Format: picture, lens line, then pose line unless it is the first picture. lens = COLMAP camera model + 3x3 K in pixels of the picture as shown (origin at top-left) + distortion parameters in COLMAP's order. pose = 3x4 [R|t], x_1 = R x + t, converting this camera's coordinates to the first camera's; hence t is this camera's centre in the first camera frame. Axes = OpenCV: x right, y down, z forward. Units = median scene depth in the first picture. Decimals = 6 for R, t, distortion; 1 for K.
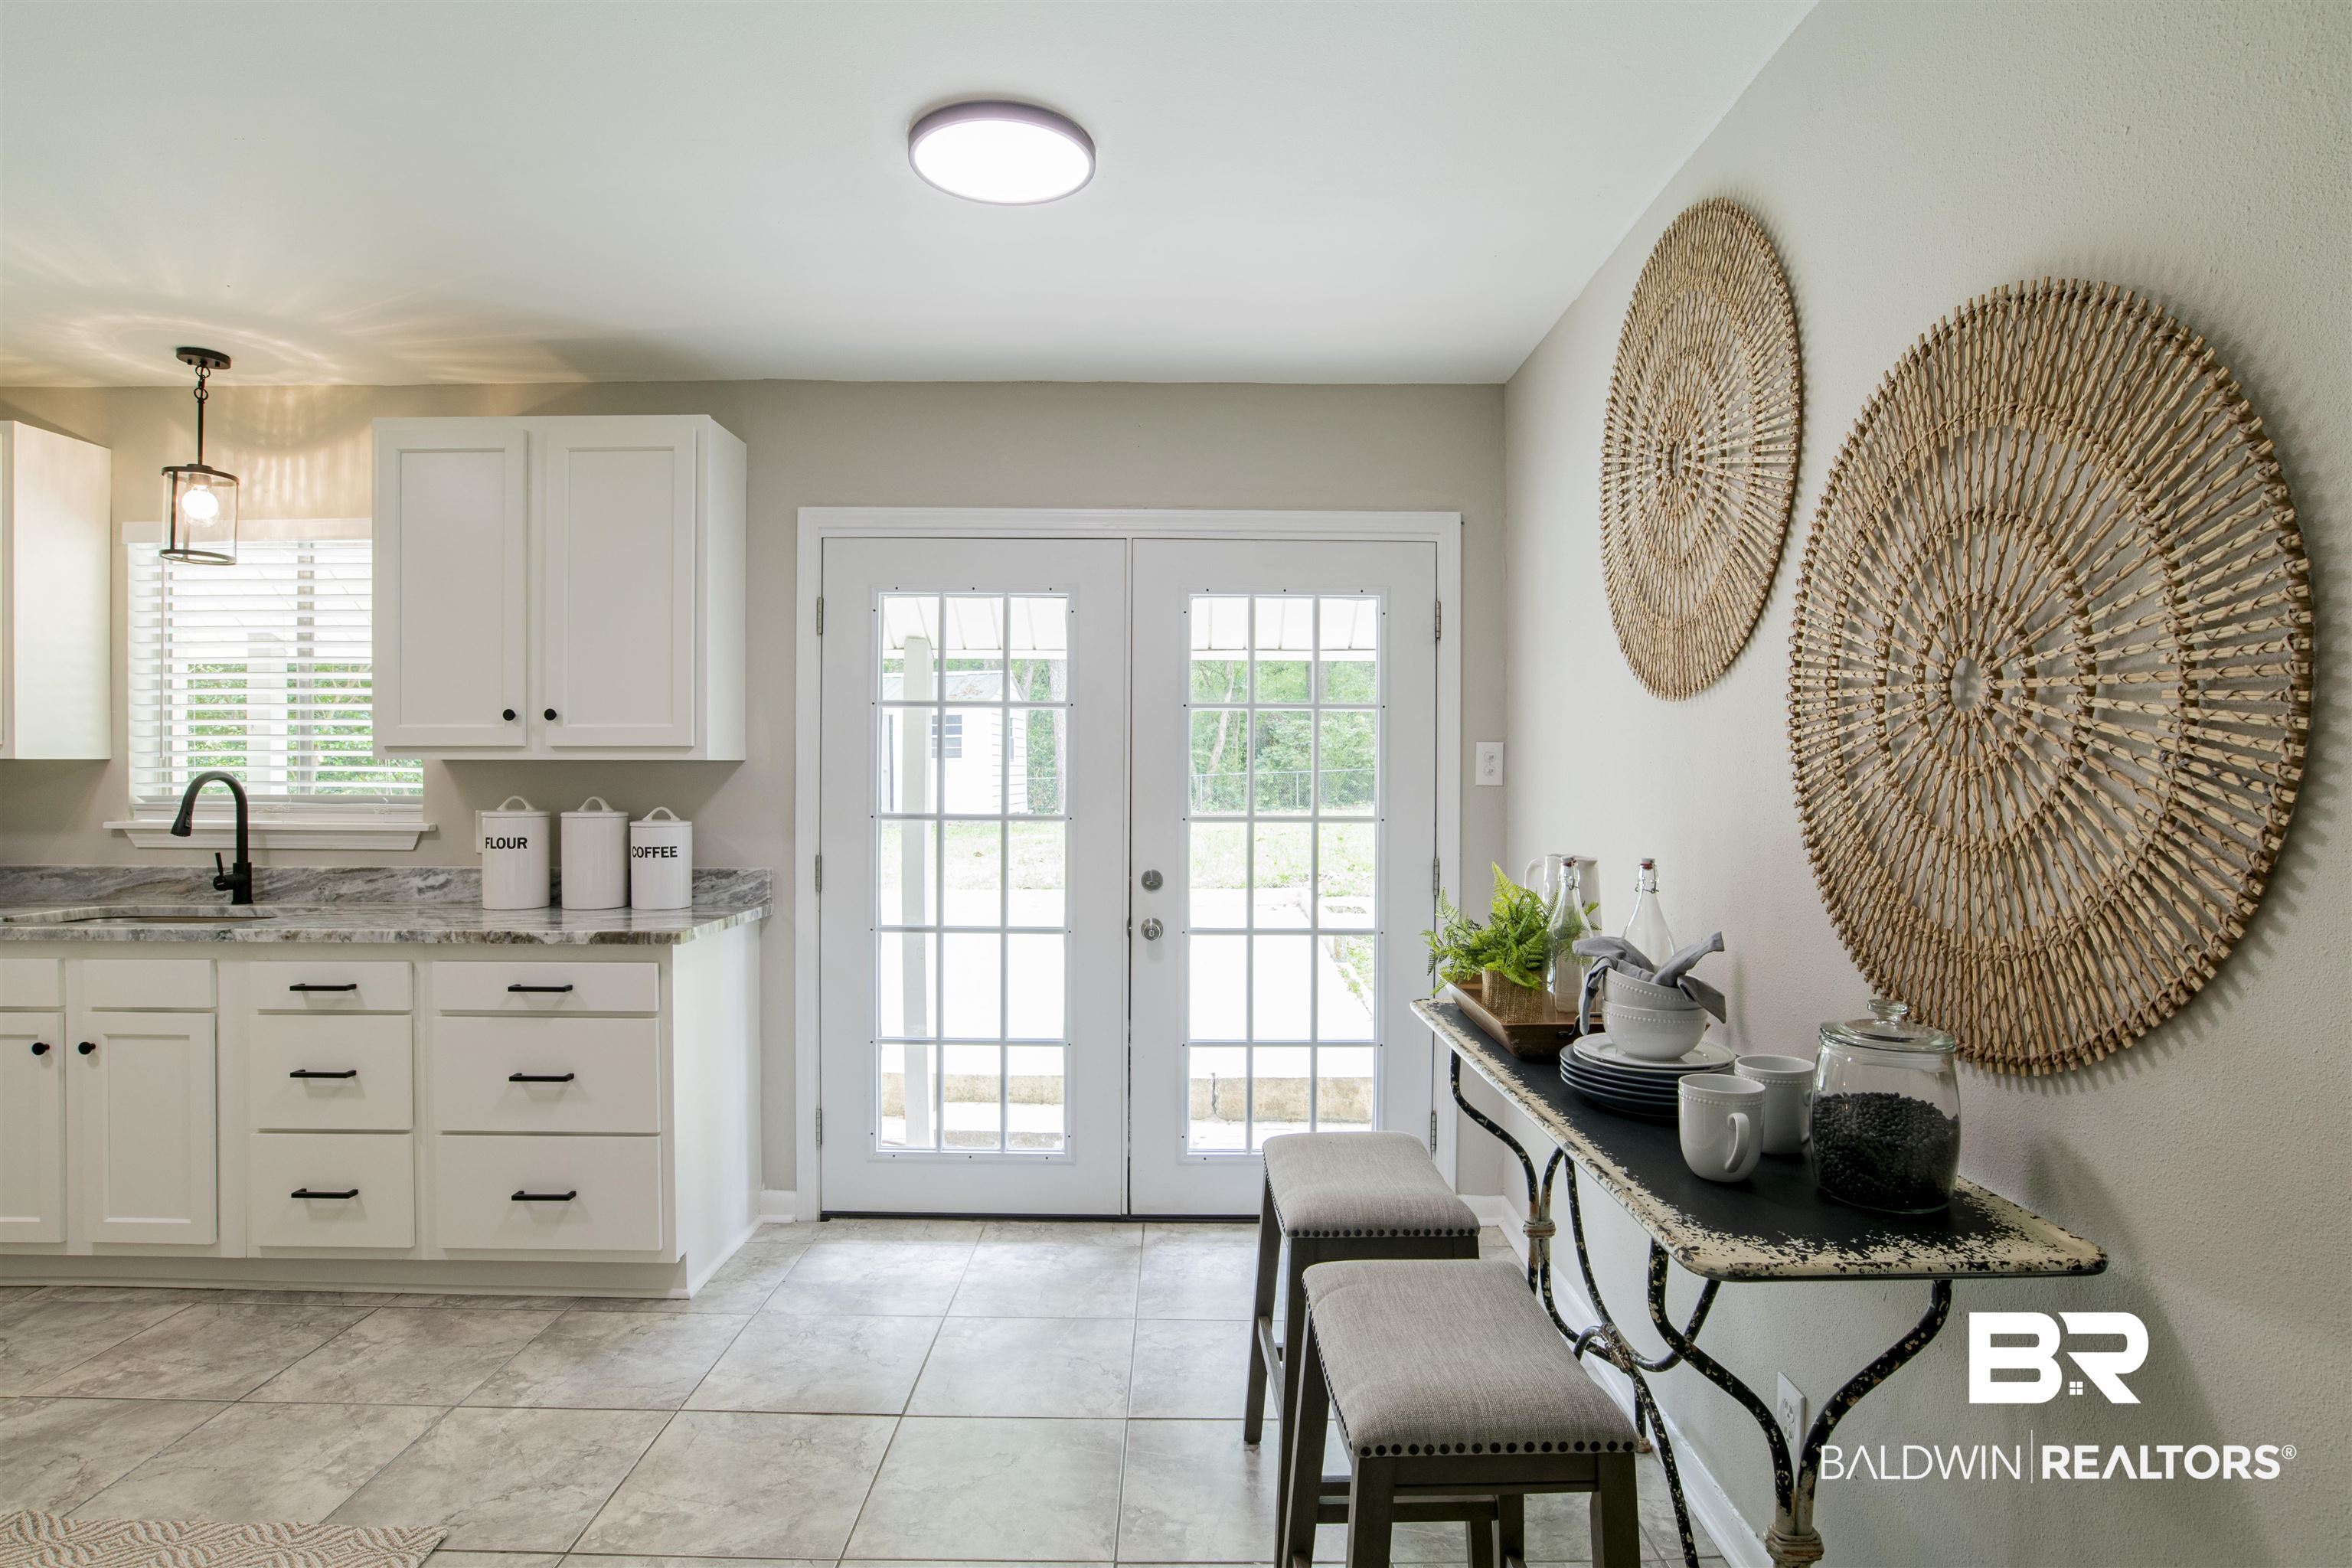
lens RADIAL K [[1219.3, 0, 1163.7], [0, 1219.3, 765.4], [0, 0, 1]] dist [-0.049030, 0.016769]
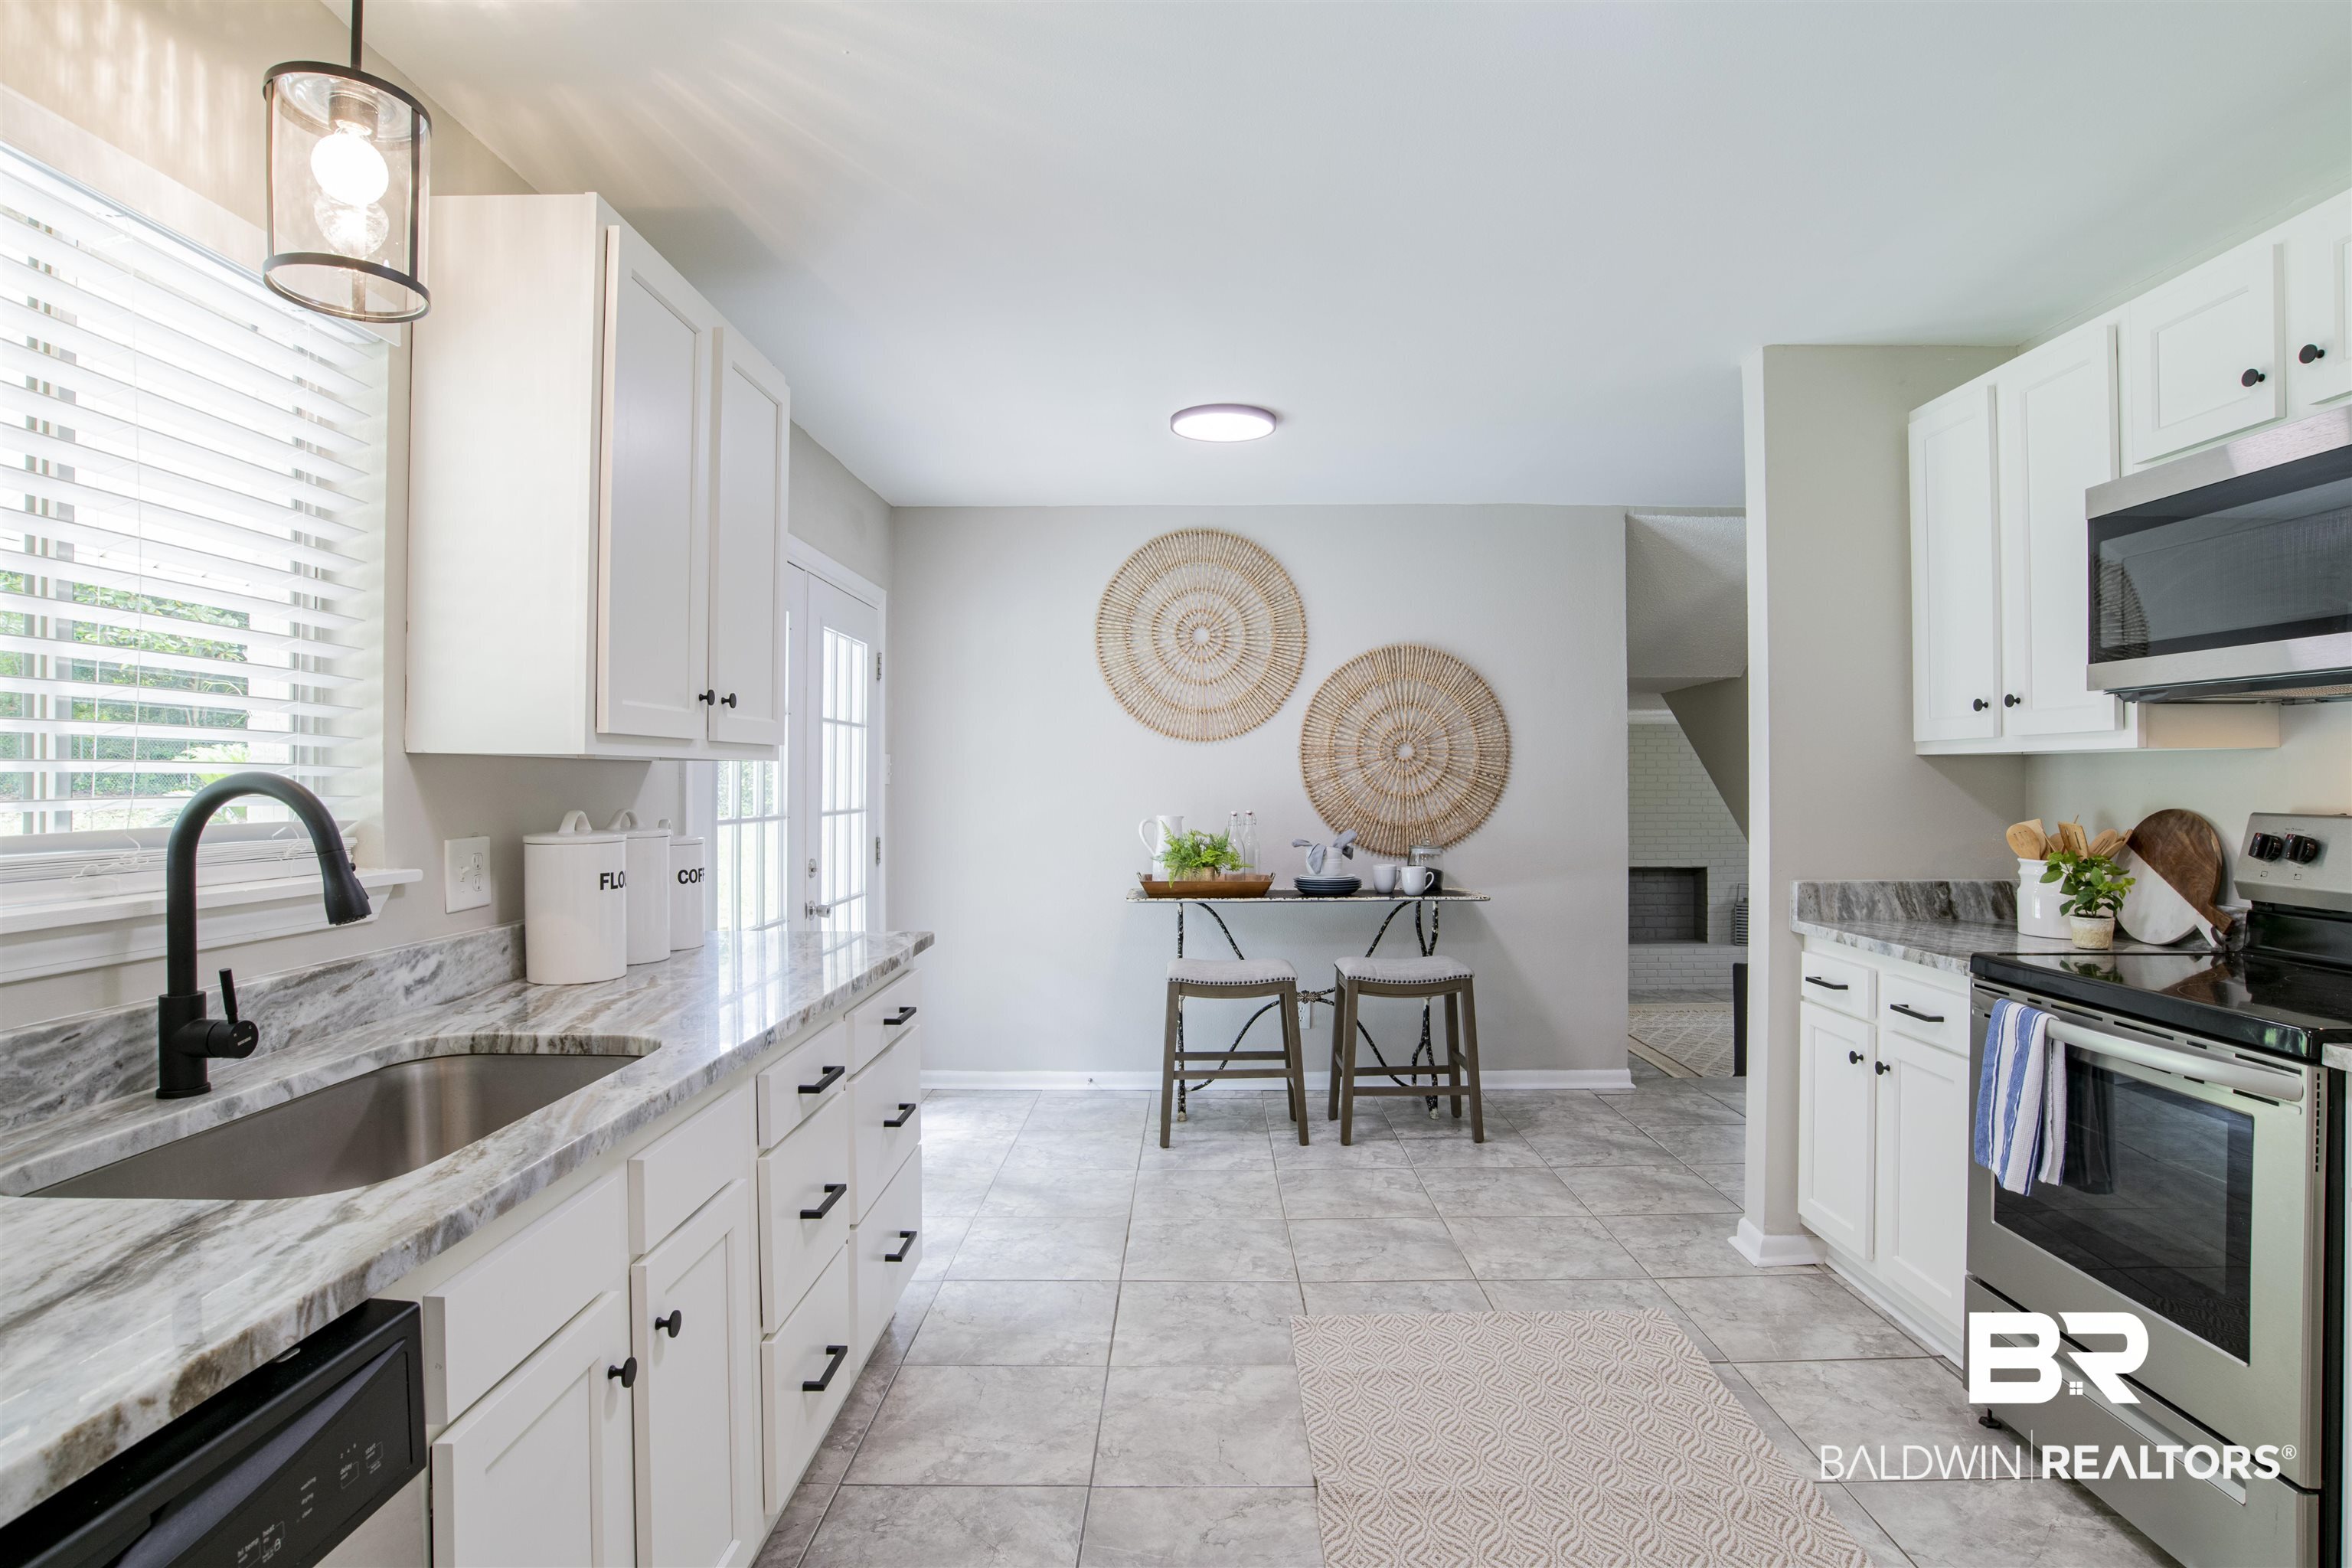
lens RADIAL K [[1219.3, 0, 1169.2], [0, 1219.3, 783.9], [0, 0, 1]] dist [-0.049030, 0.016769]
pose [[0.018943, -0.000712, 0.999820, -1.221193], [0.004083, 0.999991, 0.000635, 0.010910], [-0.999812, 0.004070, 0.018946, 0.670845]]
